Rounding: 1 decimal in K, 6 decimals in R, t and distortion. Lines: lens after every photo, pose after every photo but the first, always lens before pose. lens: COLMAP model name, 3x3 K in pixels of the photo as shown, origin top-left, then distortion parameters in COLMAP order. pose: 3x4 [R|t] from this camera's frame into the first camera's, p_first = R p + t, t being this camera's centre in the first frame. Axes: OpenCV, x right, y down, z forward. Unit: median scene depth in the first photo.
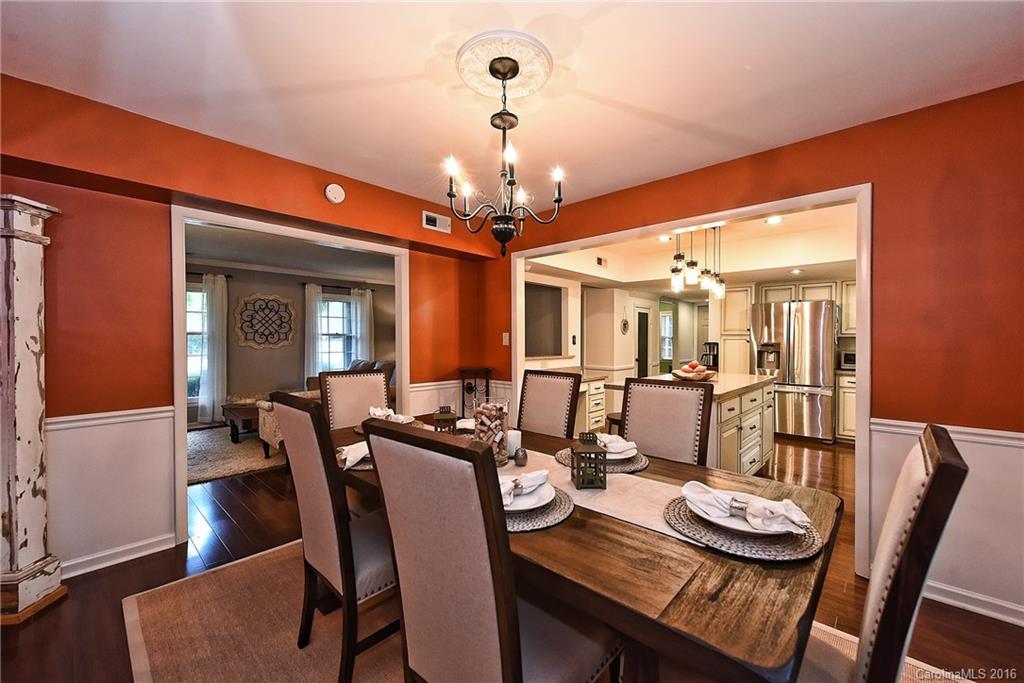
lens RADIAL K [[407.2, 0, 508.6], [0, 407.2, 342.1], [0, 0, 1]] dist [0.004218, -0.000305]
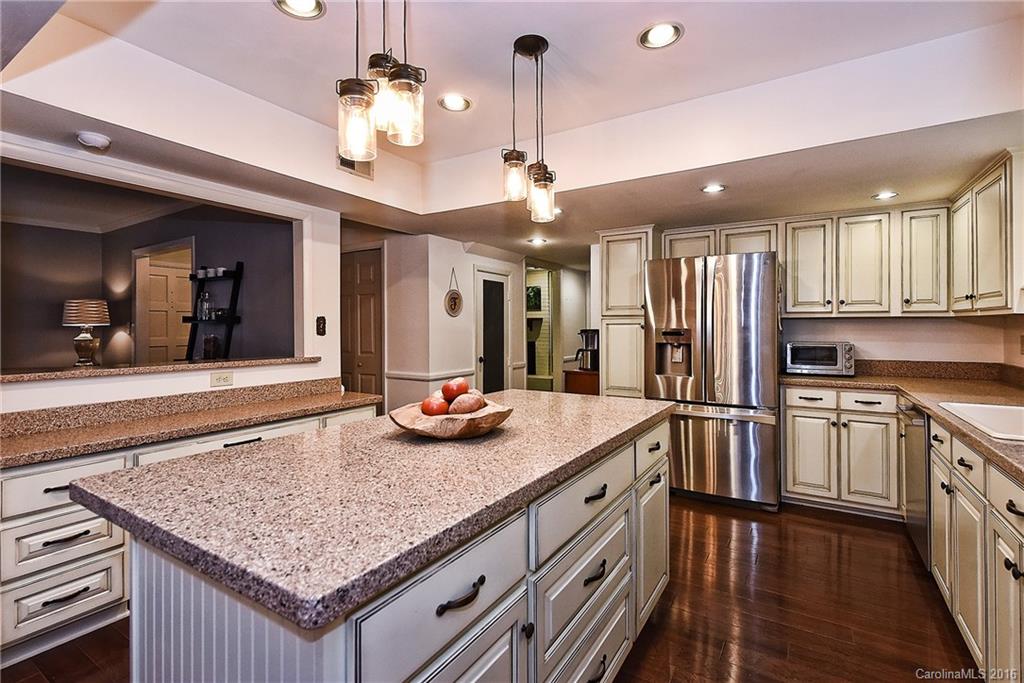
lens RADIAL K [[478.3, 0, 512.1], [0, 478.3, 326.3], [0, 0, 1]] dist [-0.002129, 0.000238]
pose [[0.980283, -0.005052, 0.197532, 0.284266], [0.007179, 0.999924, -0.010054, 0.002841], [-0.197466, 0.011274, 0.980245, 0.391180]]
